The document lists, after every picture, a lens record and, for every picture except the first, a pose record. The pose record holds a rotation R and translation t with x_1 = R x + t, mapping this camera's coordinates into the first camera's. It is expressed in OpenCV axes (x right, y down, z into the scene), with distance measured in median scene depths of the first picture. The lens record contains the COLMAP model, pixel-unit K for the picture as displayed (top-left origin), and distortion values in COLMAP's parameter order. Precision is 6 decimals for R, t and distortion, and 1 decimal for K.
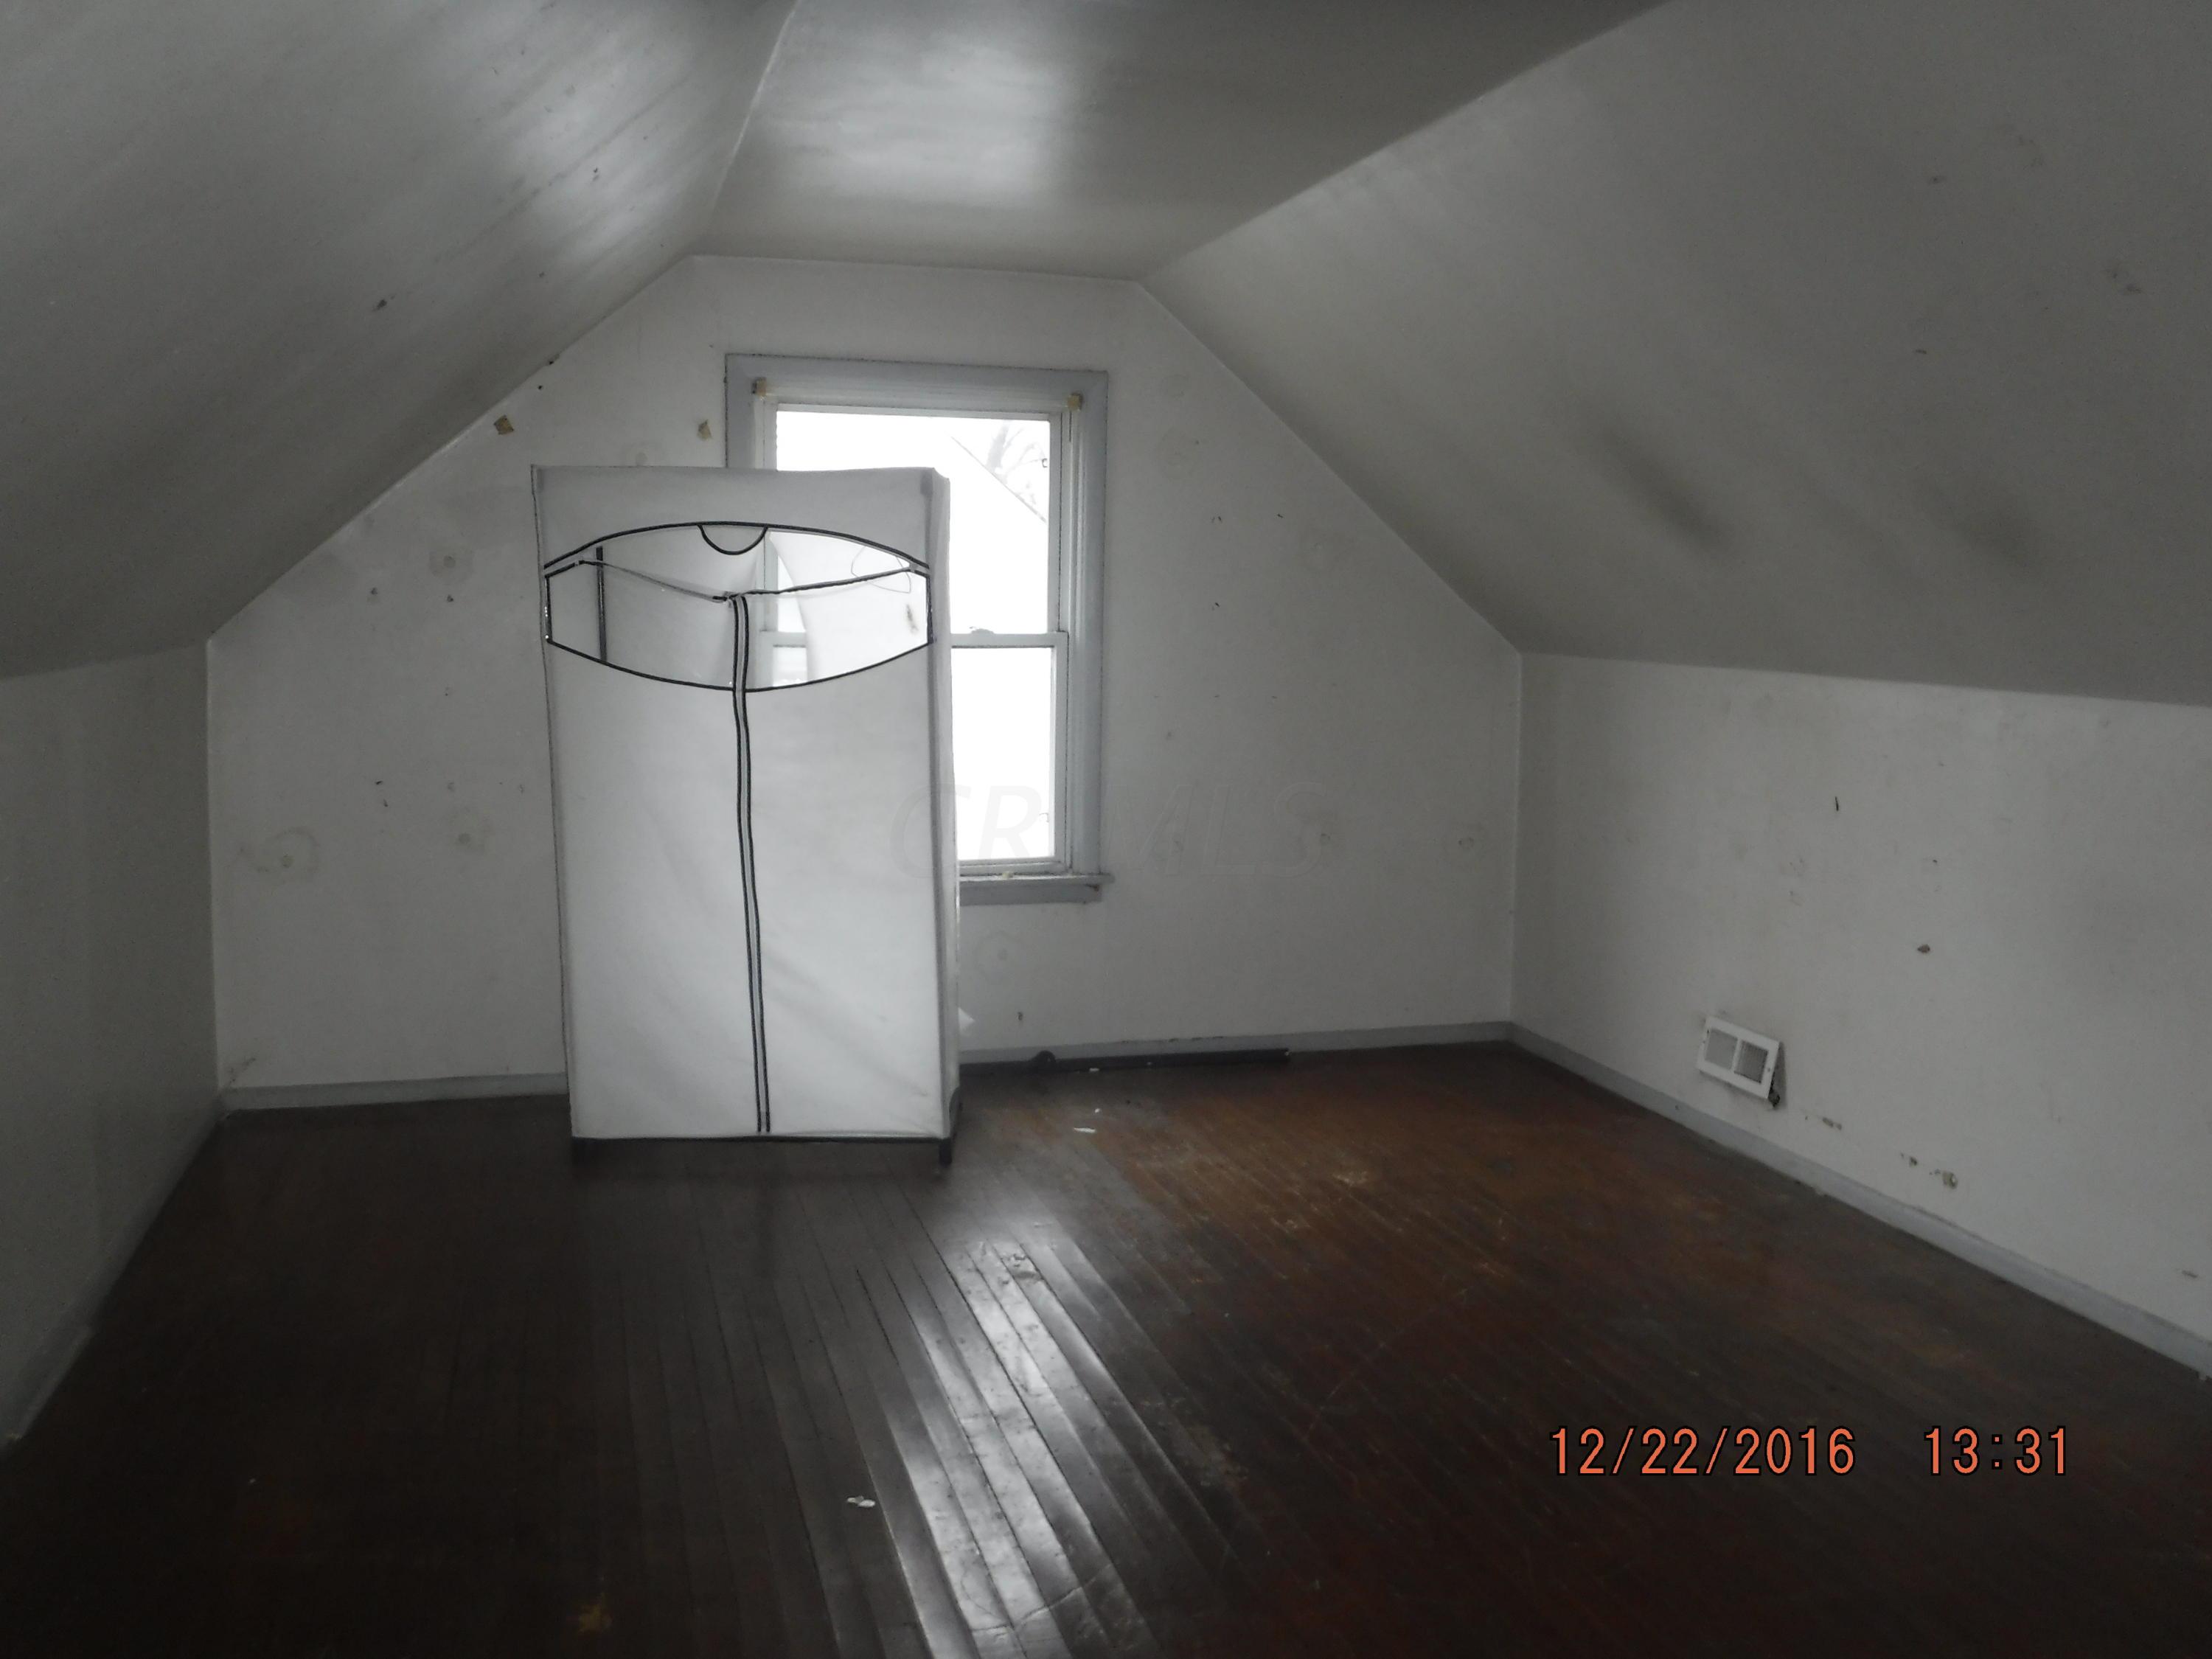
lens RADIAL K [[1838.4, 0, 1103.1], [0, 1838.4, 827.6], [0, 0, 1]] dist [-0.016295, -0.005503]
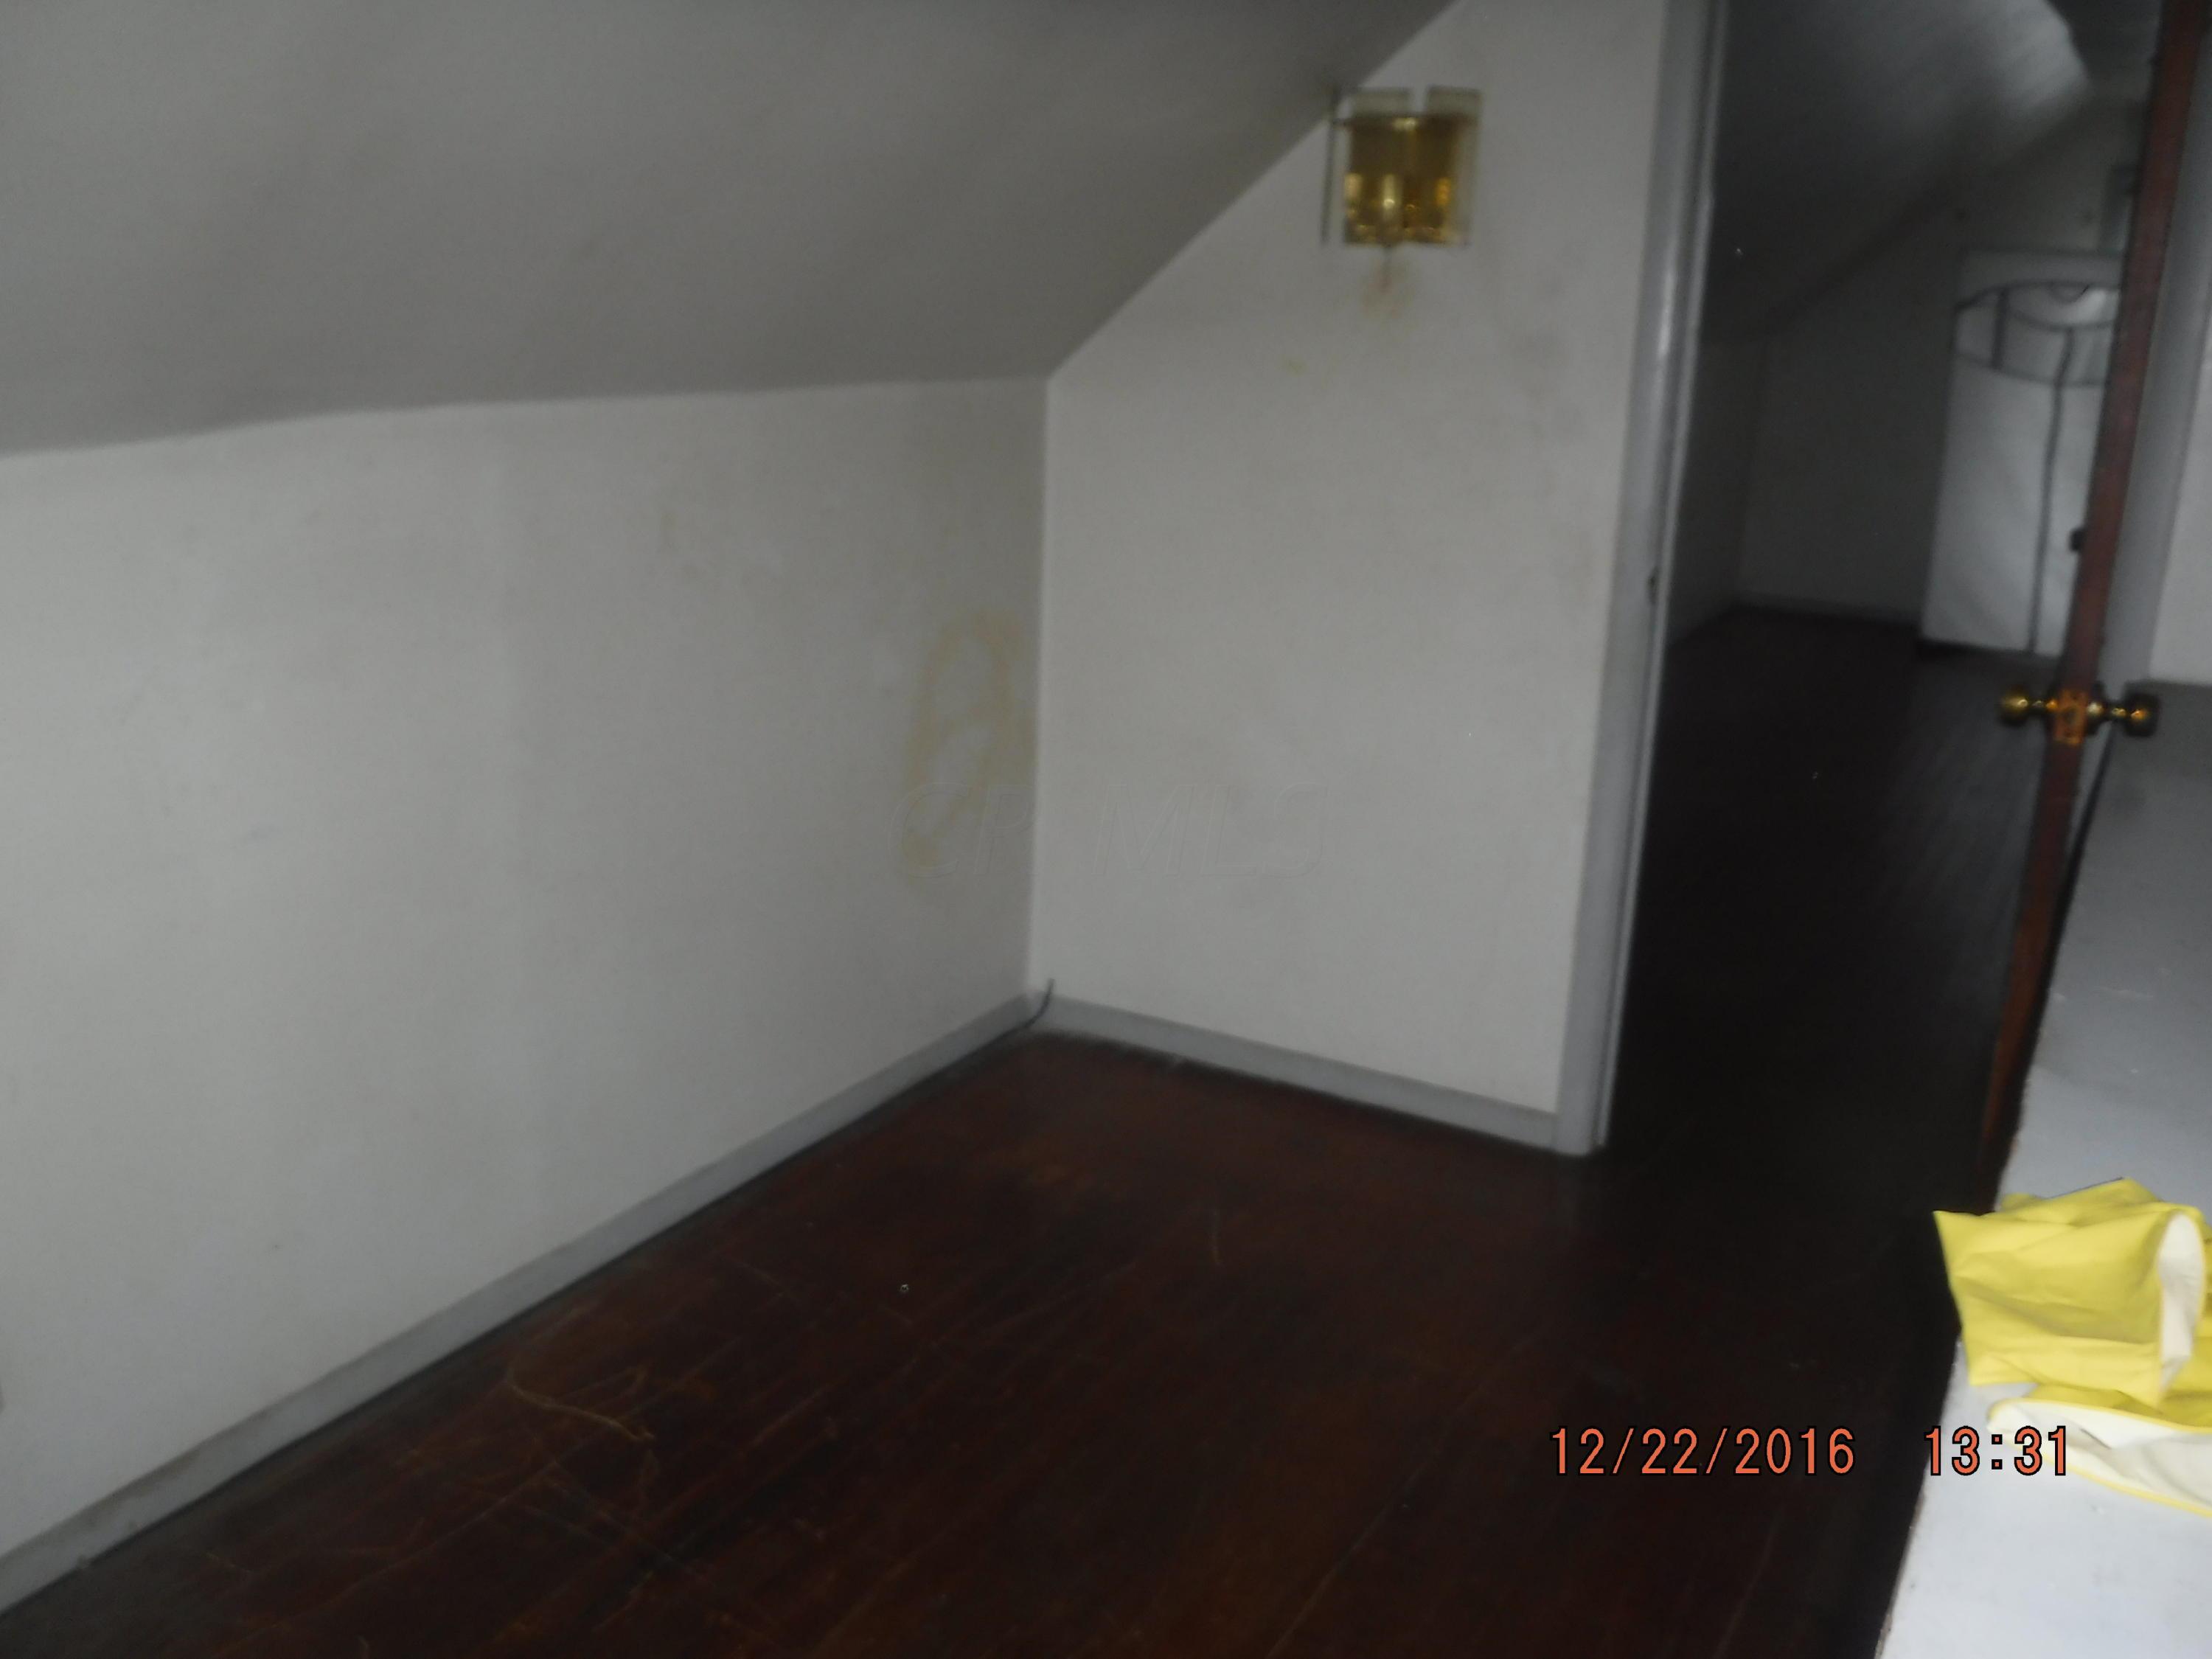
lens RADIAL K [[1838.4, 0, 1105.7], [0, 1838.4, 826.3], [0, 0, 1]] dist [-0.016295, -0.005503]
pose [[0.687789, 0.220044, -0.691757, 0.428450], [-0.094092, 0.971935, 0.215615, 0.038654], [0.719787, -0.083209, 0.689190, -0.788689]]
